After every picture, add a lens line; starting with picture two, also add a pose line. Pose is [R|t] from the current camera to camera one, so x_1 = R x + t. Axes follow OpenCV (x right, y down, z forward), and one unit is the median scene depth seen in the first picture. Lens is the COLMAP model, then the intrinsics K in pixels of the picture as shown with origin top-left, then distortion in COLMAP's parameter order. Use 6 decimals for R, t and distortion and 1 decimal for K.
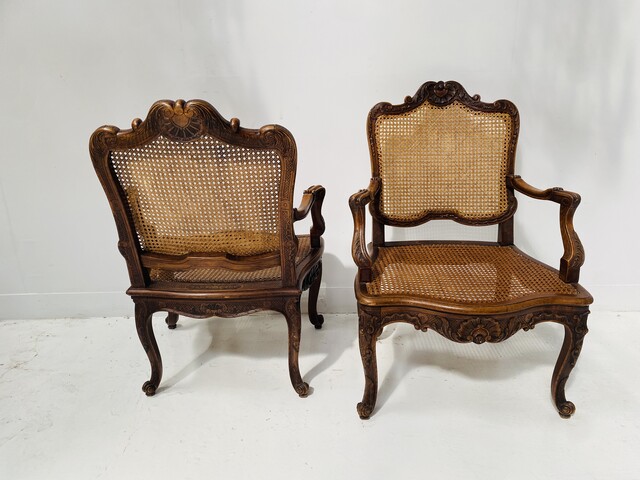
lens RADIAL K [[500.2, 0, 307.3], [0, 500.2, 237.1], [0, 0, 1]] dist [0.005481, 0.003767]
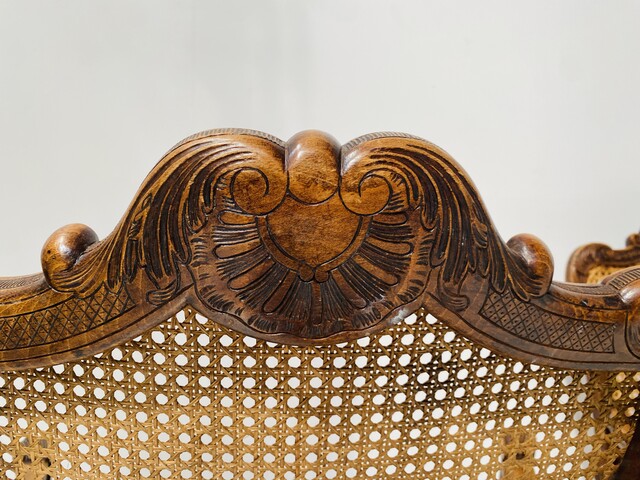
lens RADIAL K [[500.2, 0, 307.3], [0, 500.2, 237.1], [0, 0, 1]] dist [0.005481, 0.003767]
pose [[0.993942, 0.028888, 0.106041, -0.193128], [0.007653, 0.944304, -0.328986, -0.118668], [-0.109638, 0.327804, 0.938362, 0.578879]]
